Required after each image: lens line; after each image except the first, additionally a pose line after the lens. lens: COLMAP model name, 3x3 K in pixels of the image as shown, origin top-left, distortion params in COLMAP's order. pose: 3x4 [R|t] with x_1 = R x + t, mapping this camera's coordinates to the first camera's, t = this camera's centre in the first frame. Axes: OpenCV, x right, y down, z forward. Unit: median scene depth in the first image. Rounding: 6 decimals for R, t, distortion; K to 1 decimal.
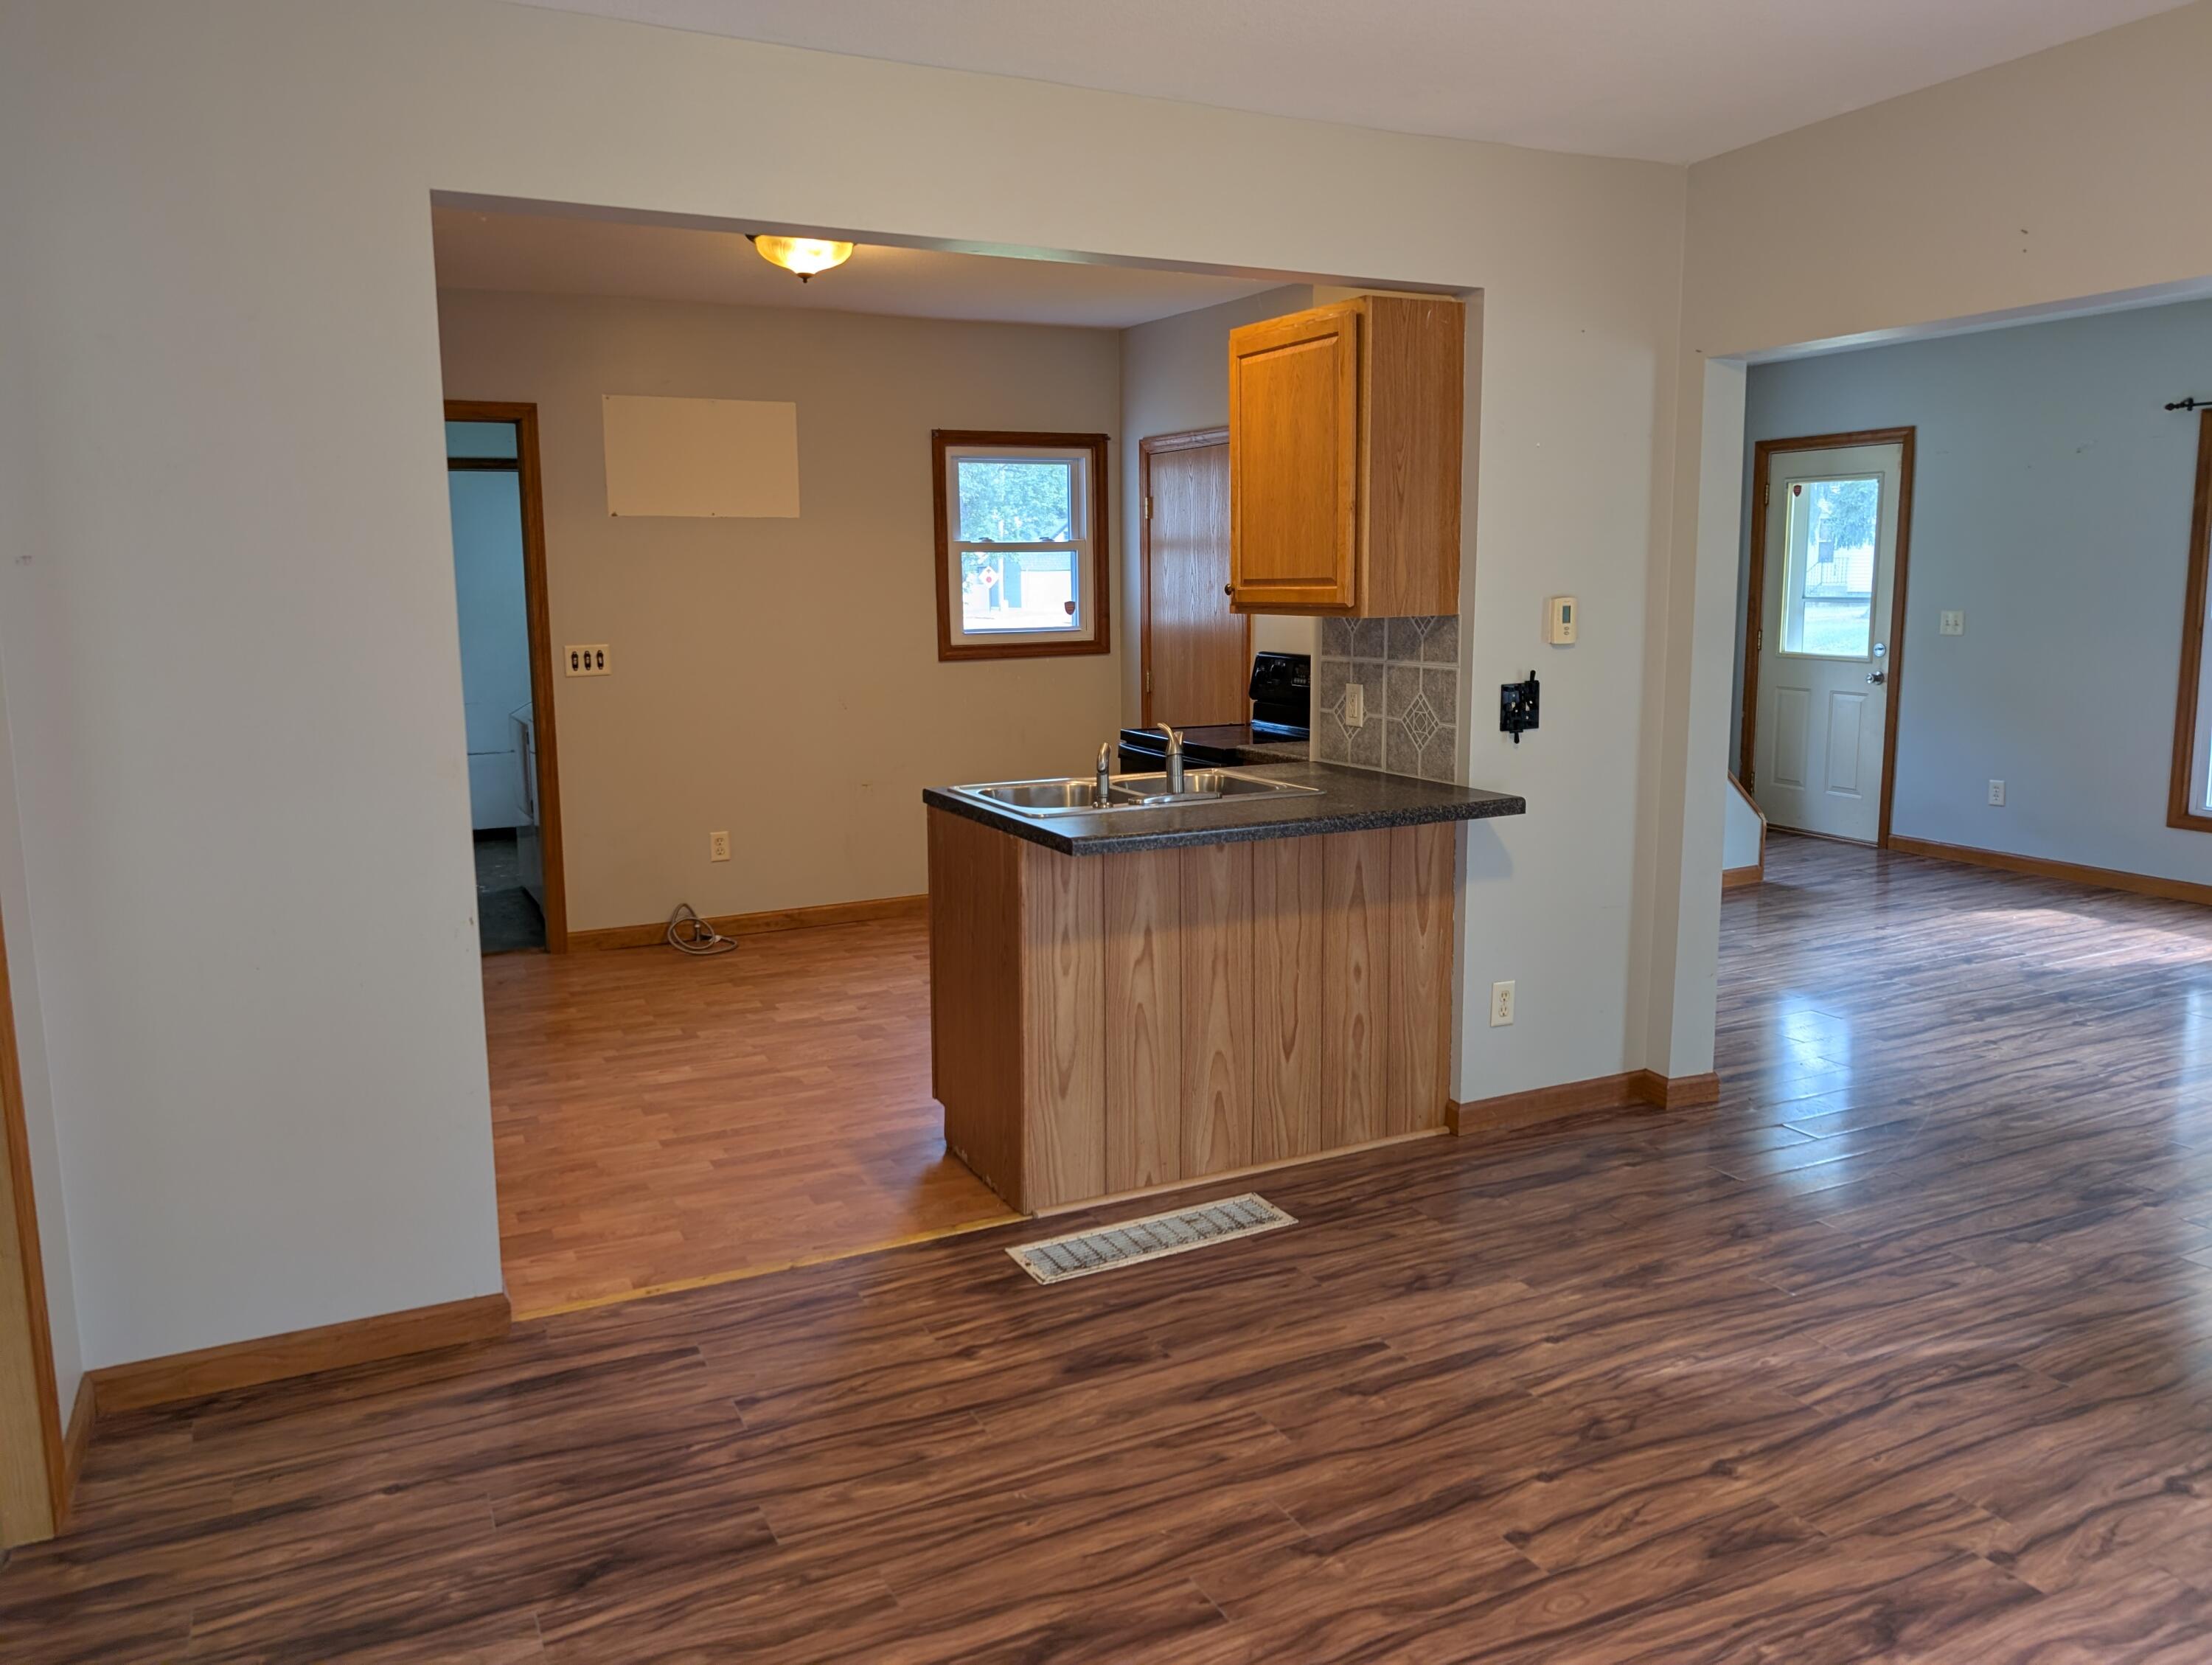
lens RADIAL K [[1581.5, 0, 1104.8], [0, 1581.5, 824.2], [0, 0, 1]] dist [0.023707, -0.008300]
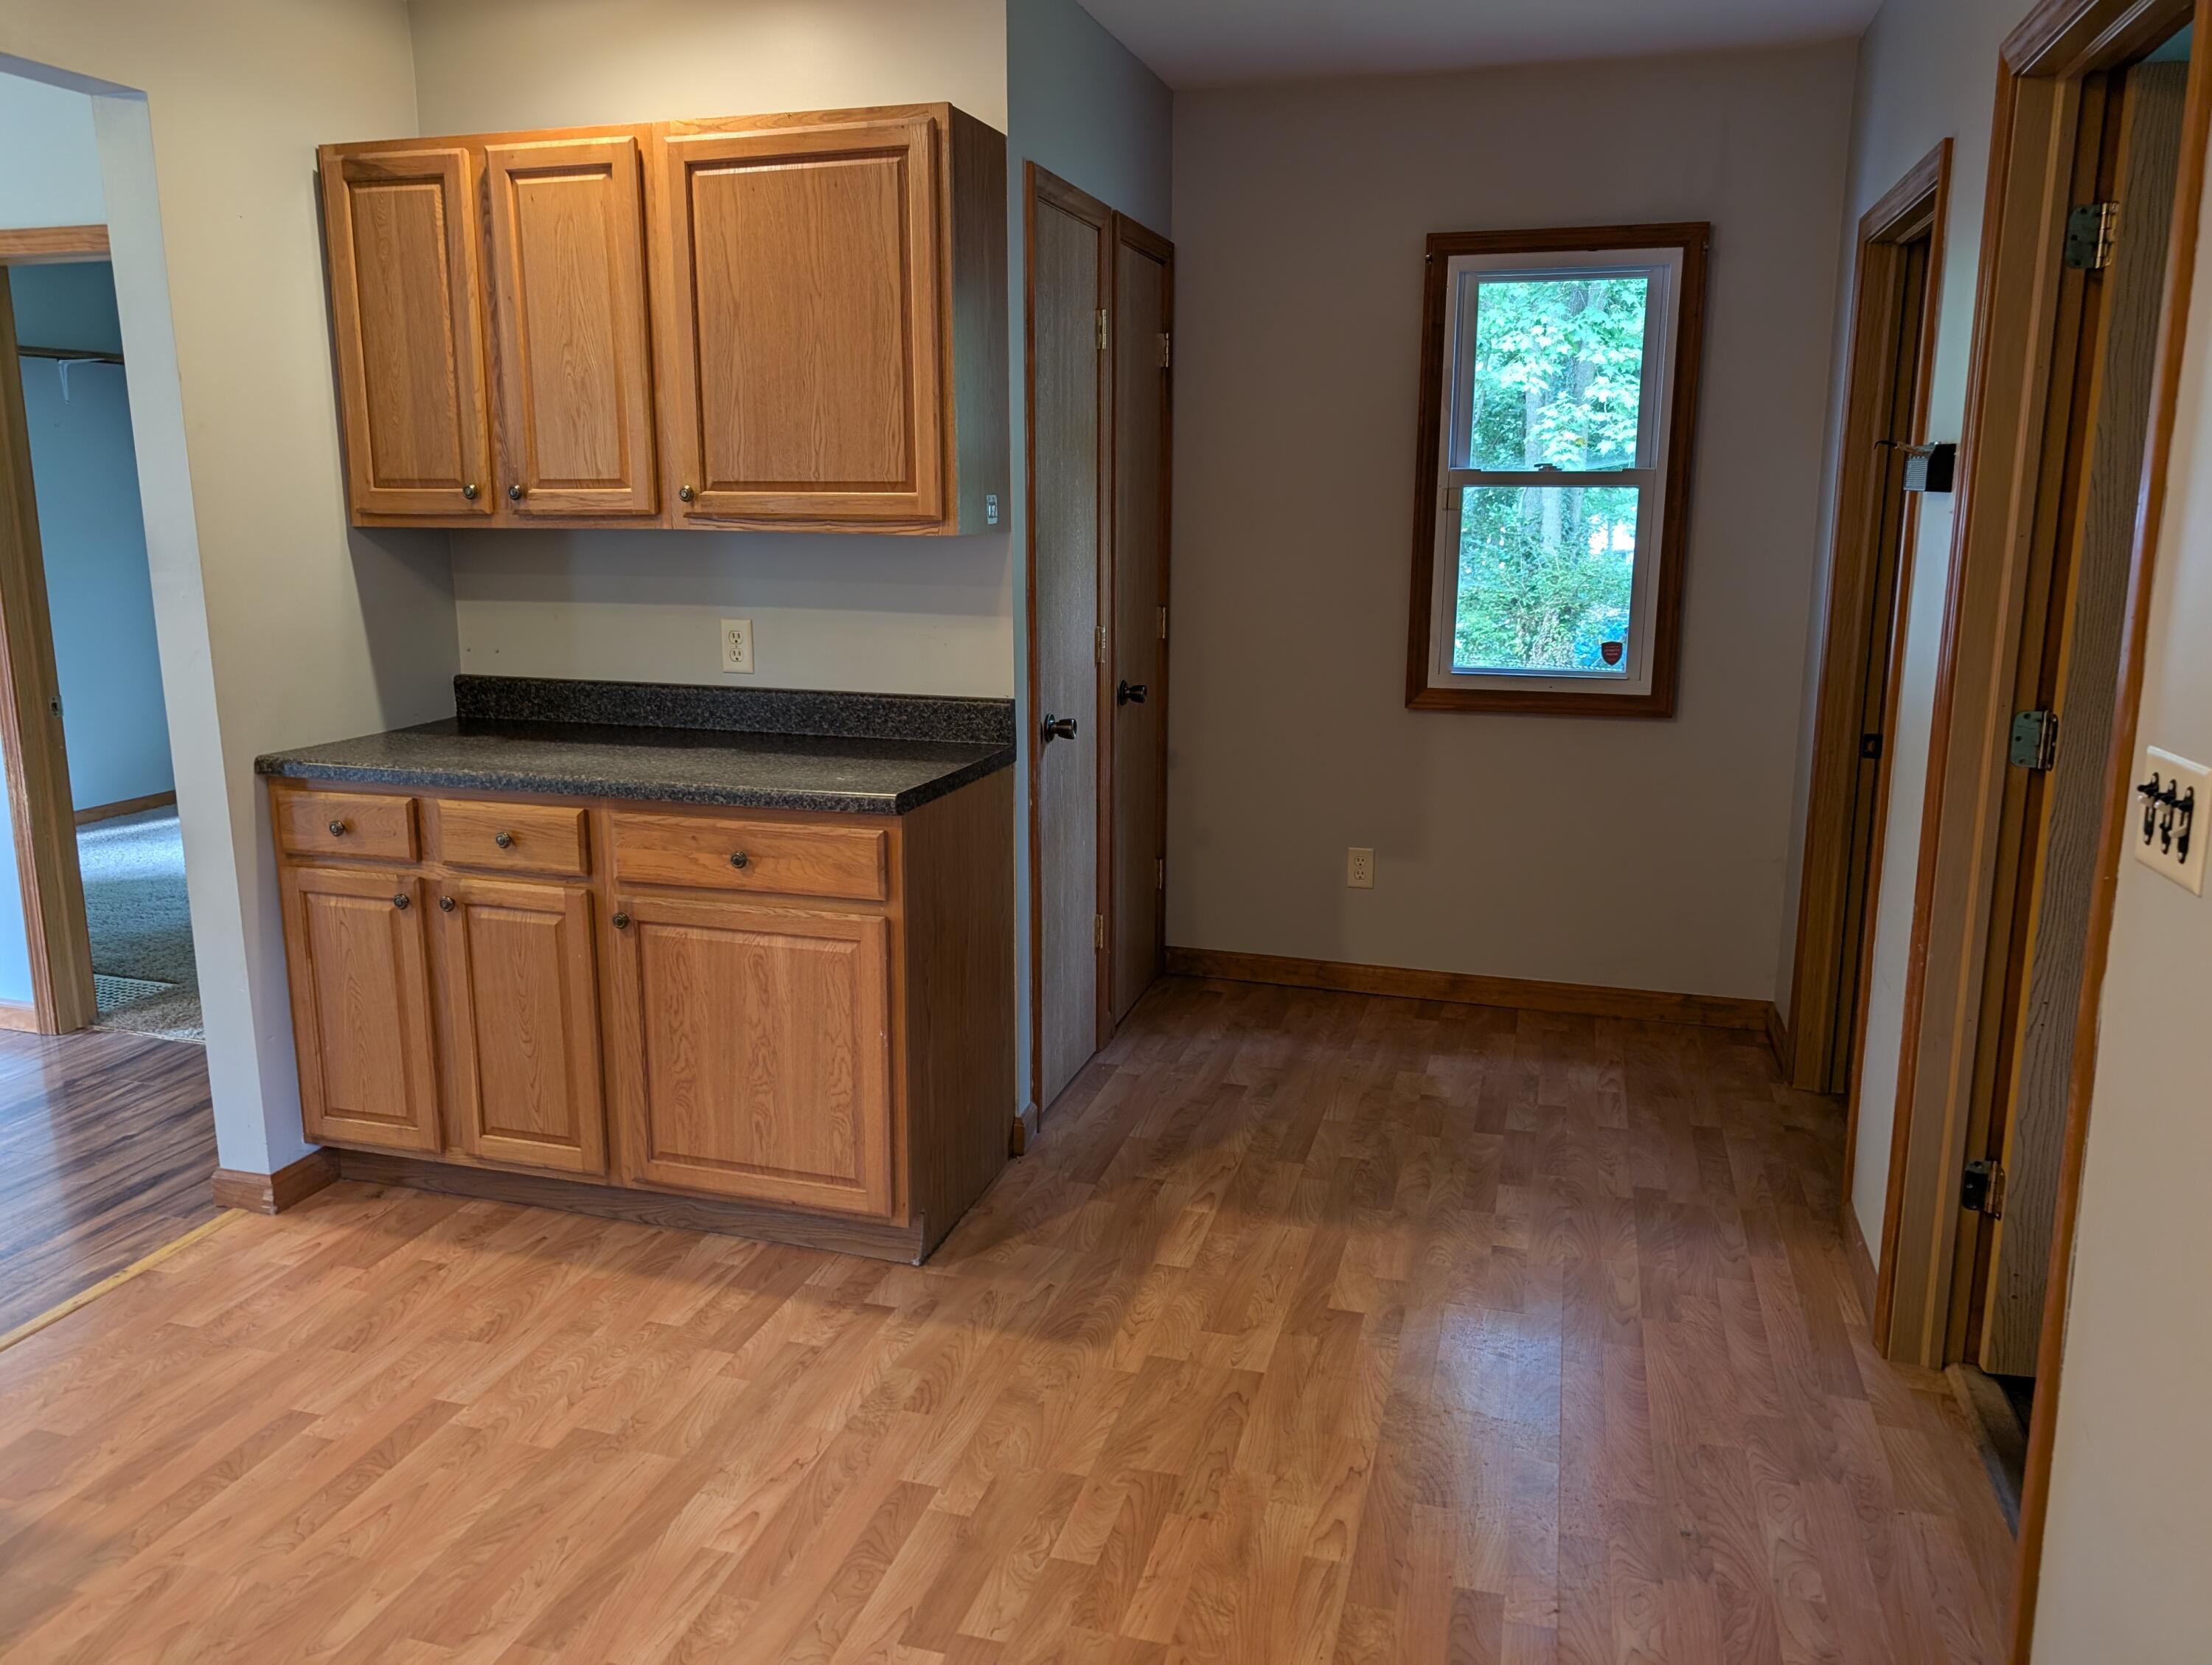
lens RADIAL K [[1581.5, 0, 1092.7], [0, 1581.5, 823.0], [0, 0, 1]] dist [0.023707, -0.008300]
pose [[-0.682002, 0.154863, -0.714766, -0.060323], [-0.112776, 0.943366, 0.311998, -0.356898], [0.722603, 0.293392, -0.625912, 2.268530]]
